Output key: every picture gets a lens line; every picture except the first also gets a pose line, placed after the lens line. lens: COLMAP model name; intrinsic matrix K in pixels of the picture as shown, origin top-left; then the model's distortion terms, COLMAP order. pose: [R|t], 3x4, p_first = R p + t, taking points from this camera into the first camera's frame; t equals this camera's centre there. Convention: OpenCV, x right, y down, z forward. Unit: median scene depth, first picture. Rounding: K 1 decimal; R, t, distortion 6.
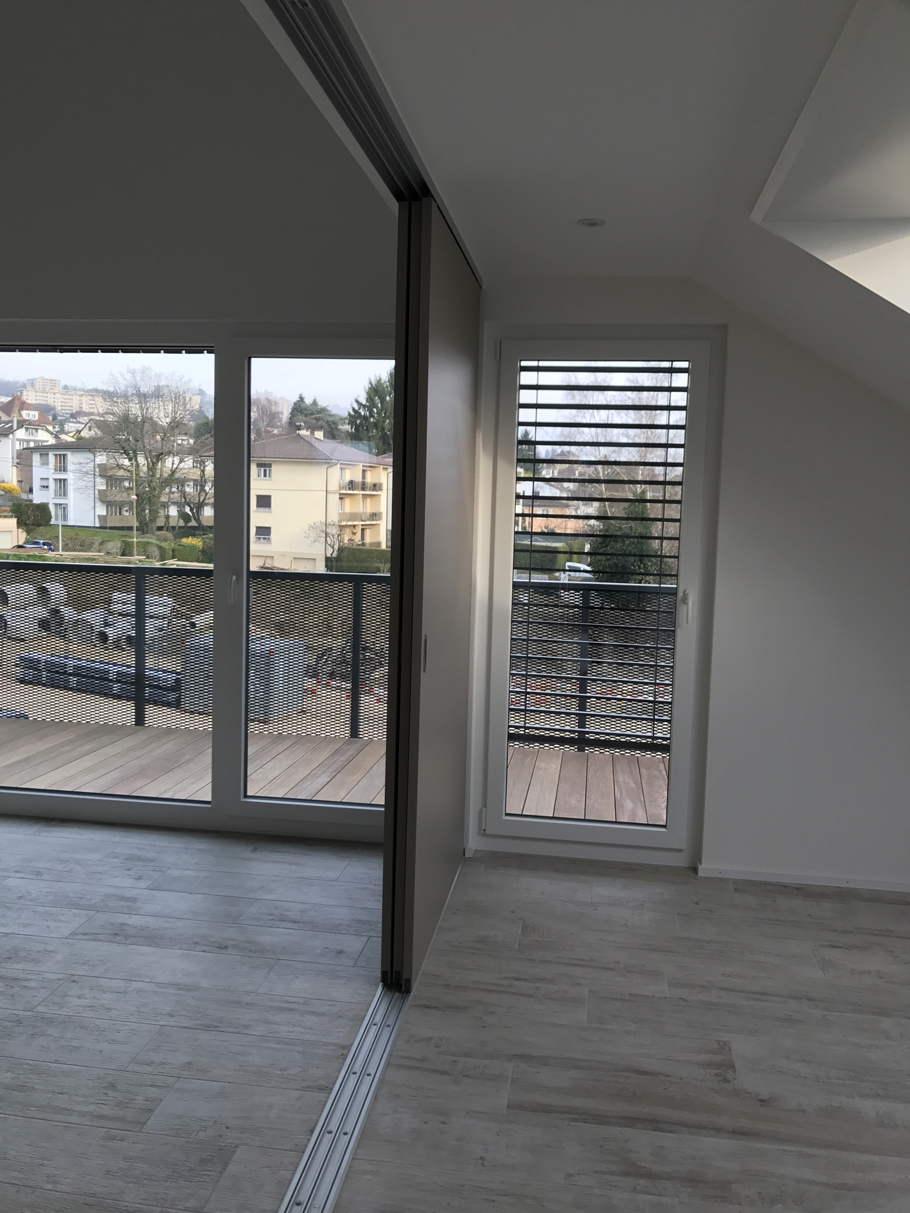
lens RADIAL K [[998.3, 0, 454.9], [0, 998.3, 598.5], [0, 0, 1]] dist [0.030546, -0.039304]
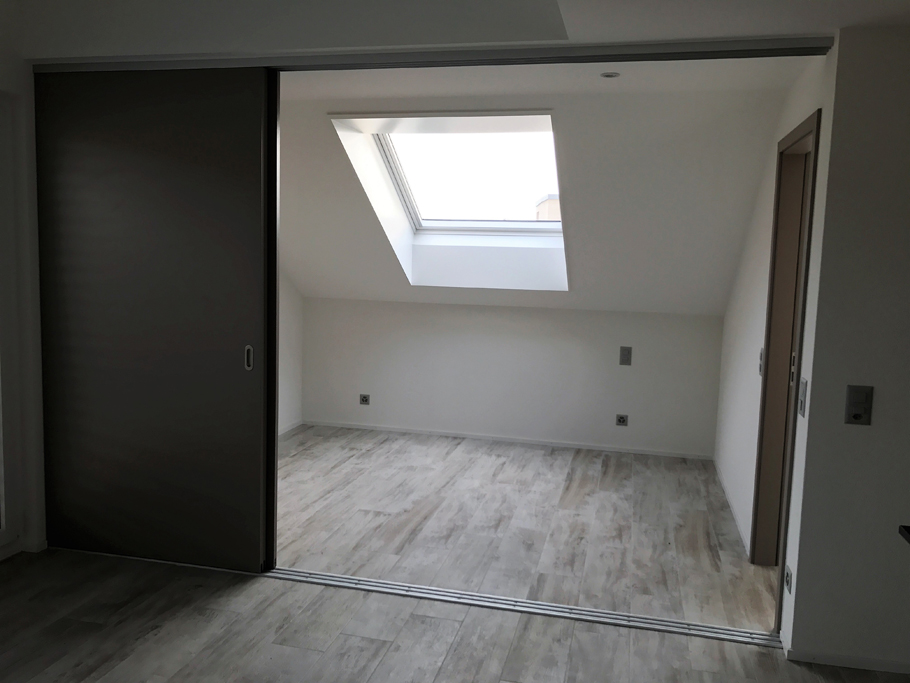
lens RADIAL K [[748.9, 0, 446.5], [0, 748.9, 333.9], [0, 0, 1]] dist [0.030546, -0.039304]
pose [[0.104176, -0.125481, 0.986611, -1.018835], [0.070232, 0.990461, 0.118555, -0.088157], [-0.992076, 0.056941, 0.111995, 0.502861]]
